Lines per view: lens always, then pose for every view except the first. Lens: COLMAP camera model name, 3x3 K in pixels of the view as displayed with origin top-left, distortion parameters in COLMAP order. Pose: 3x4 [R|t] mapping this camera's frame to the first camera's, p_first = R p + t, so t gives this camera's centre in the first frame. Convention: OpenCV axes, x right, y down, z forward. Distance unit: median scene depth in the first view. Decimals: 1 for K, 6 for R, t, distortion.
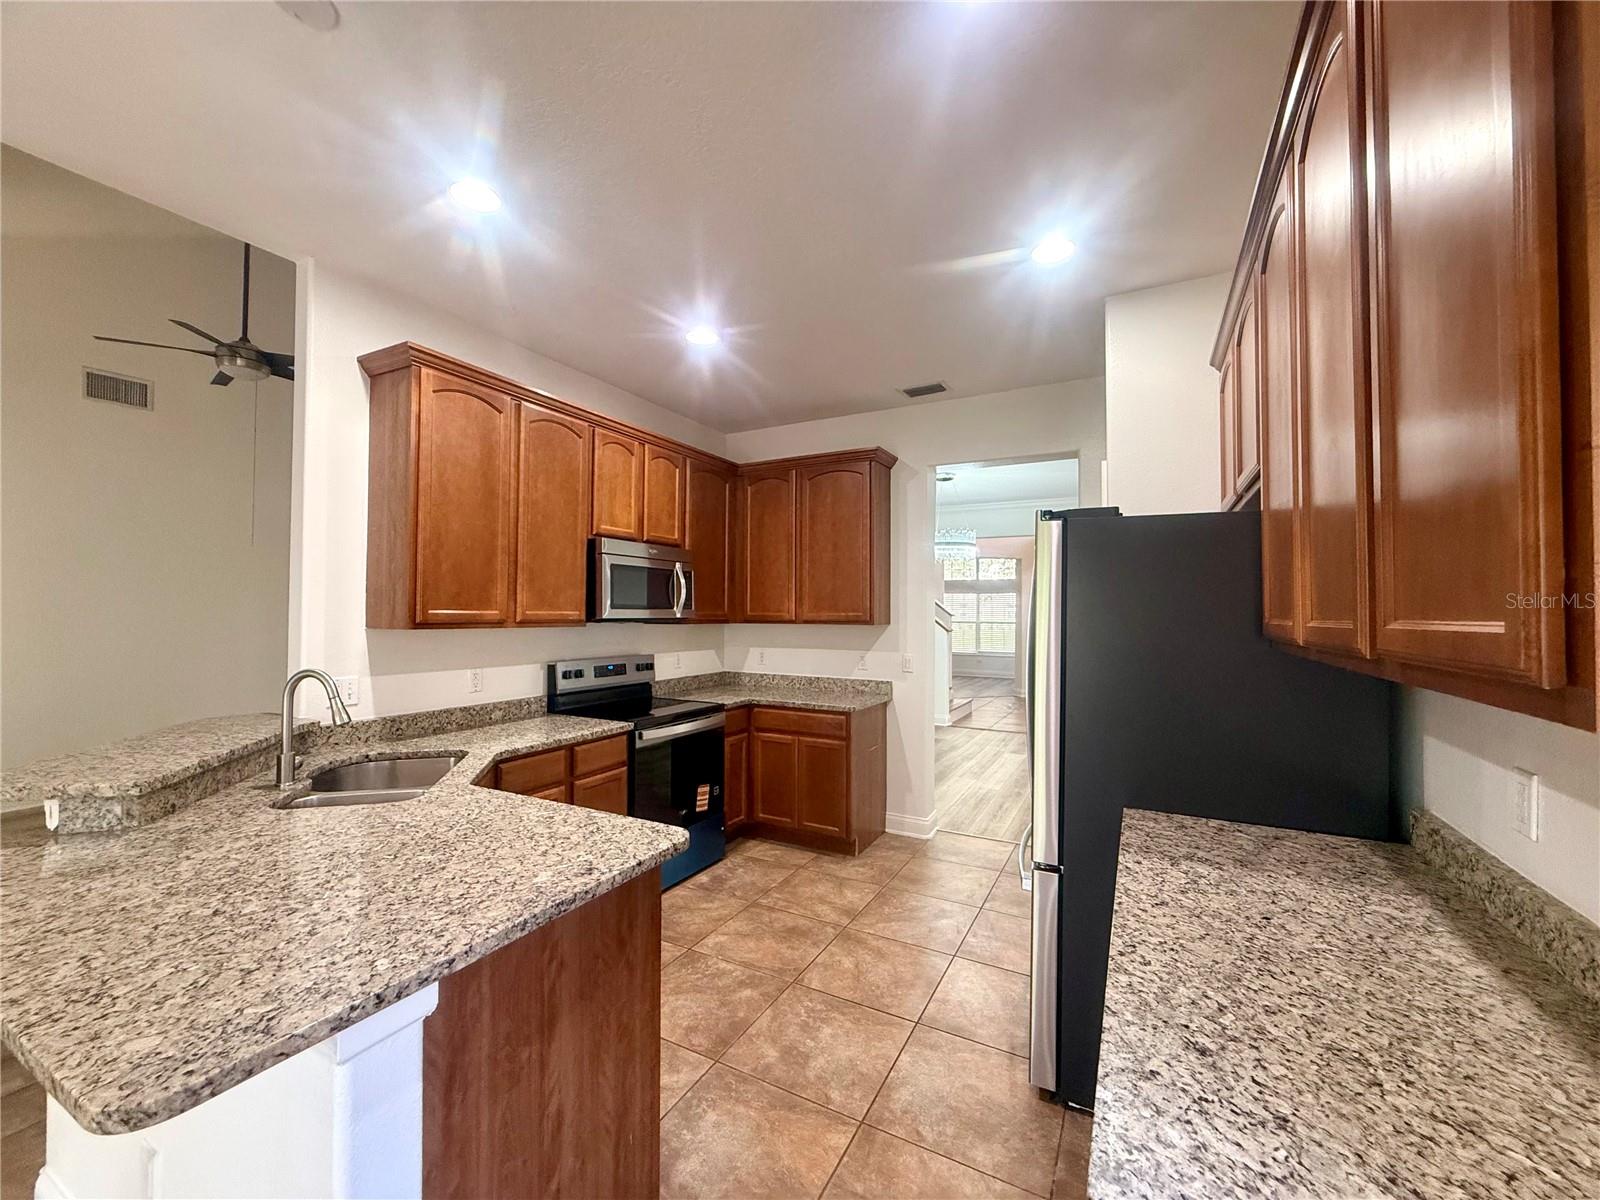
lens RADIAL K [[637.8, 0, 795.7], [0, 637.8, 601.7], [0, 0, 1]] dist [-0.004140, 0.000015]
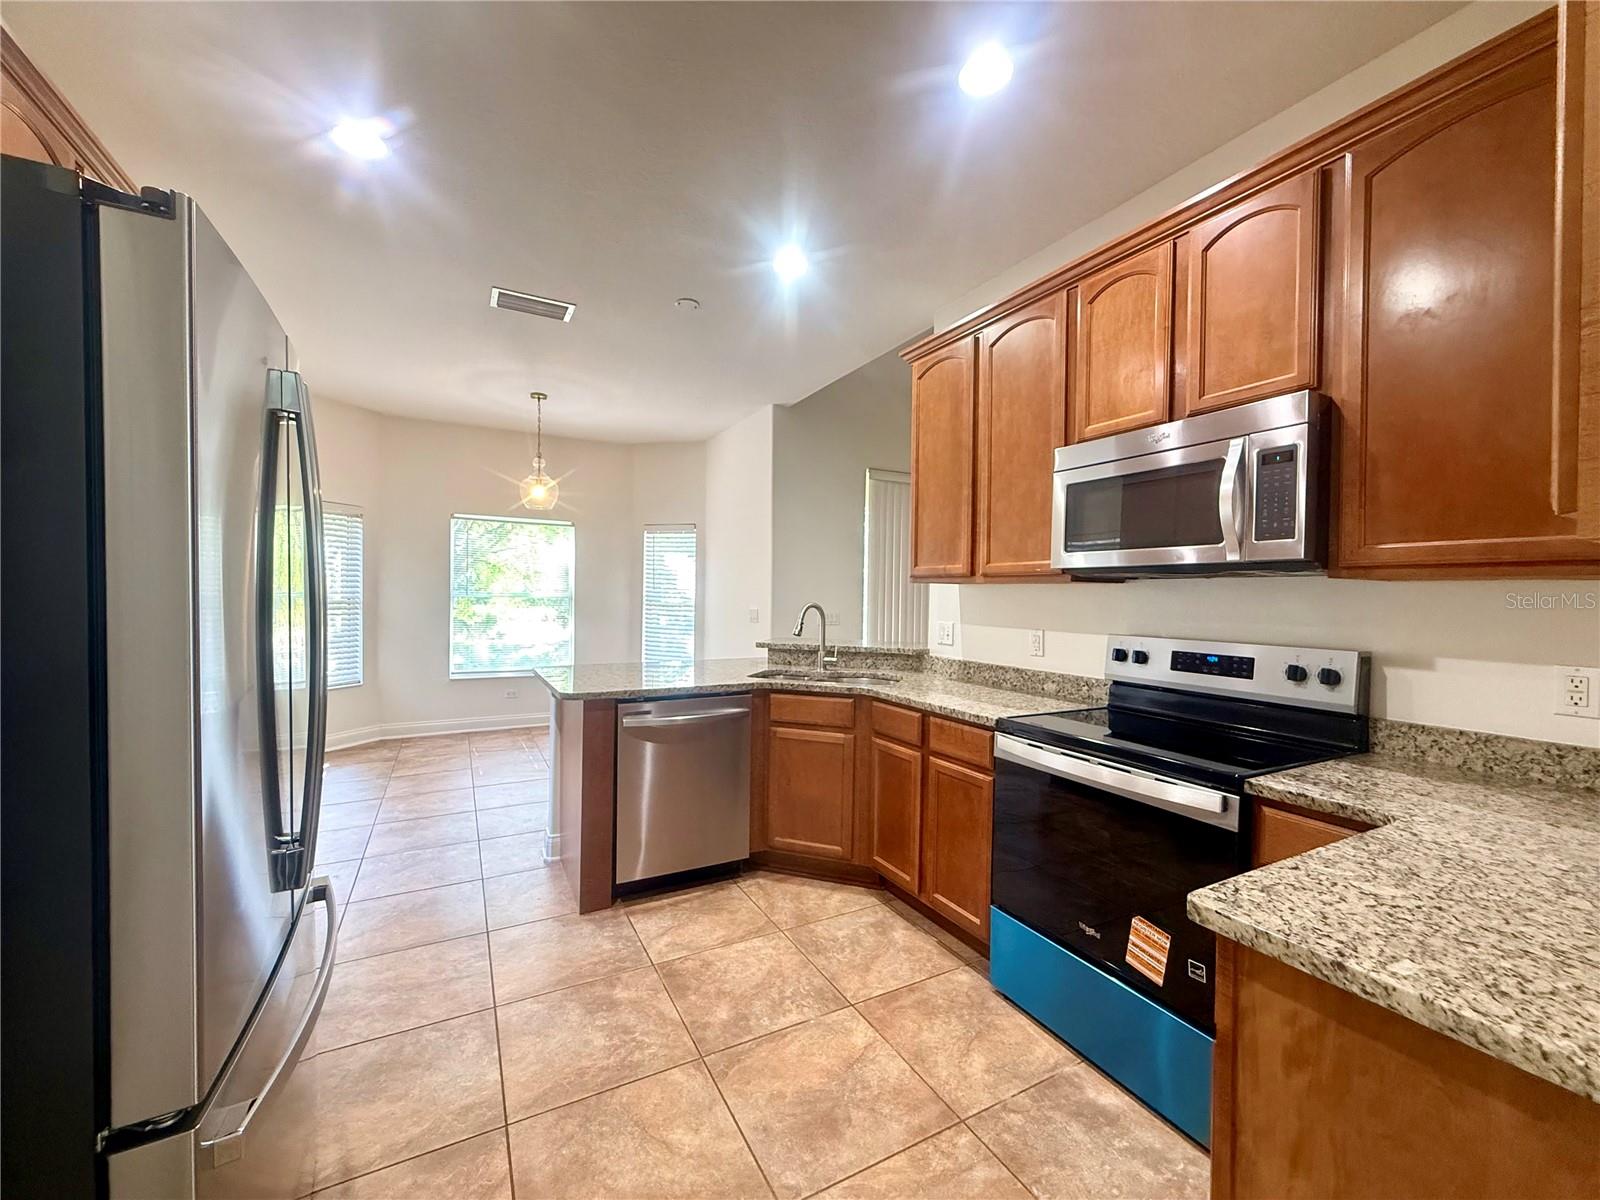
lens RADIAL K [[642.6, 0, 797.7], [0, 642.6, 598.8], [0, 0, 1]] dist [-0.000366, 0.000233]
pose [[-0.548092, -0.009735, -0.836361, 0.398668], [-0.005695, 0.999953, -0.007907, 0.061874], [0.836398, 0.000429, -0.548122, 1.081992]]
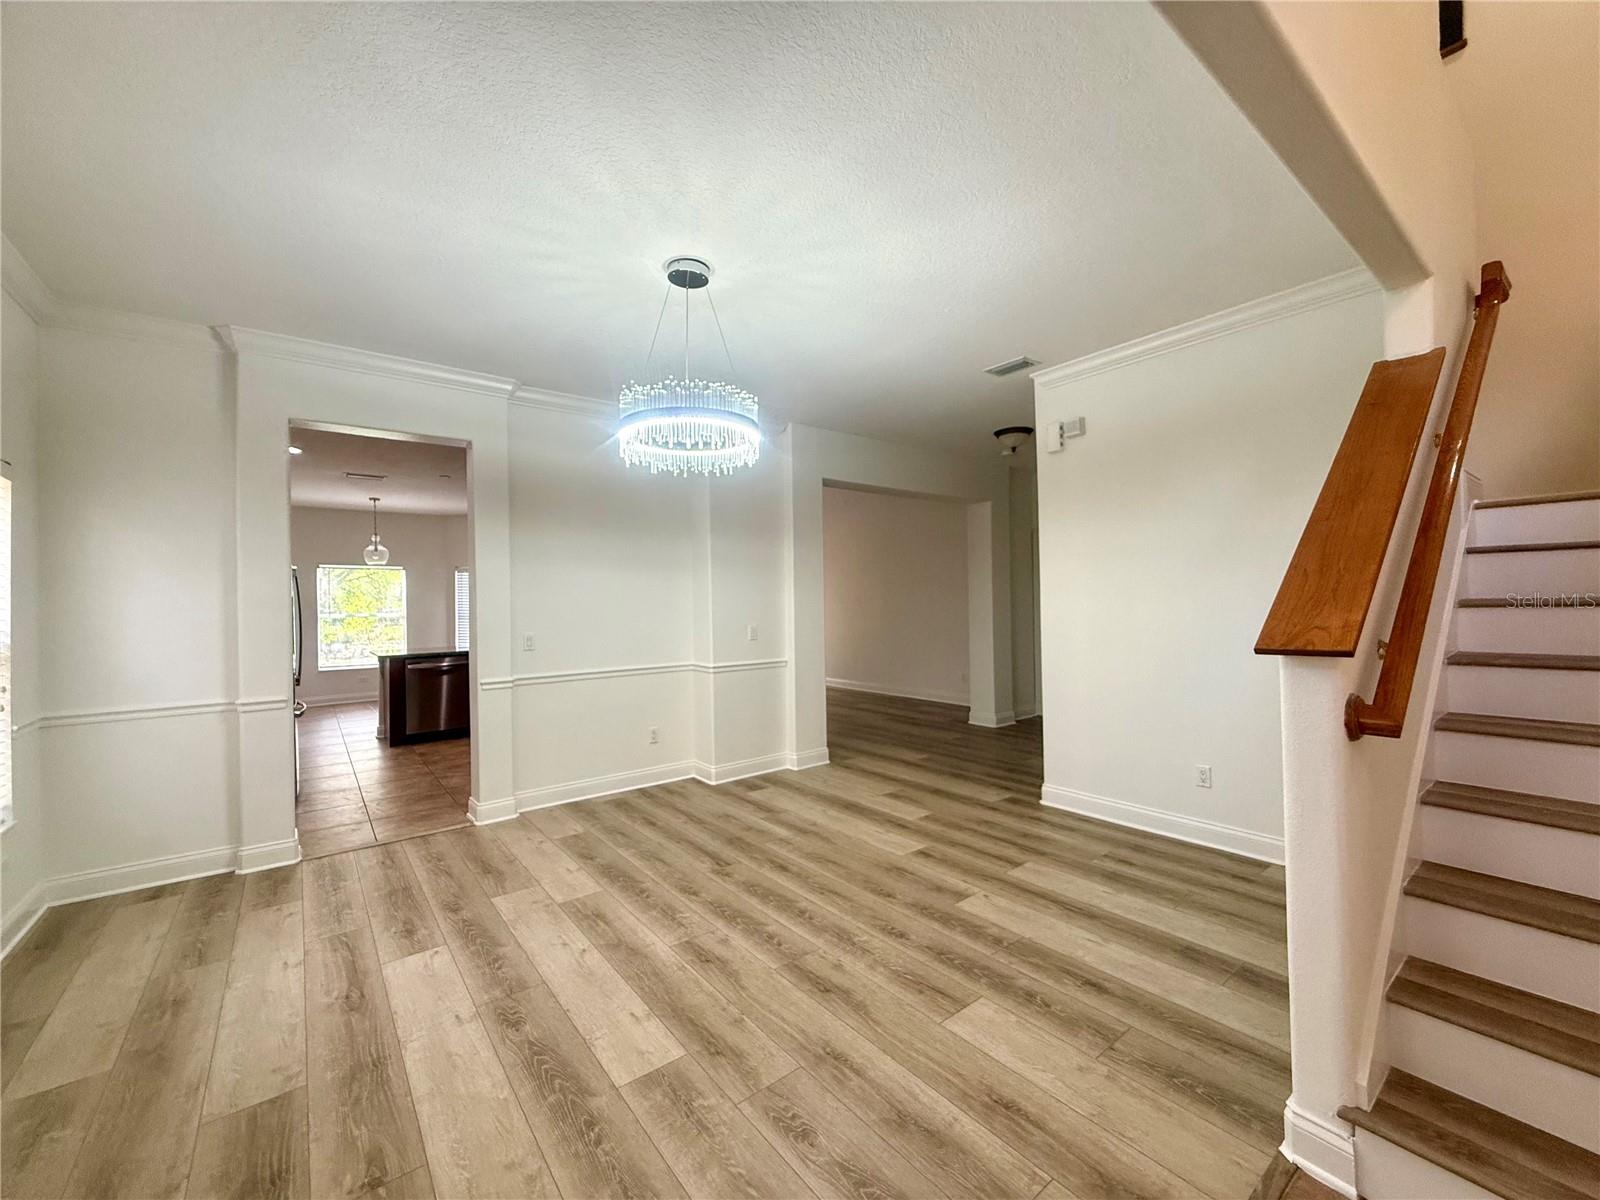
lens RADIAL K [[642.6, 0, 797.7], [0, 642.6, 598.8], [0, 0, 1]] dist [-0.000366, 0.000233]
pose [[-0.402534, -0.005353, -0.915390, 1.141198], [0.028930, 0.999409, -0.018566, 0.074812], [0.914948, -0.033955, -0.402141, 2.314116]]
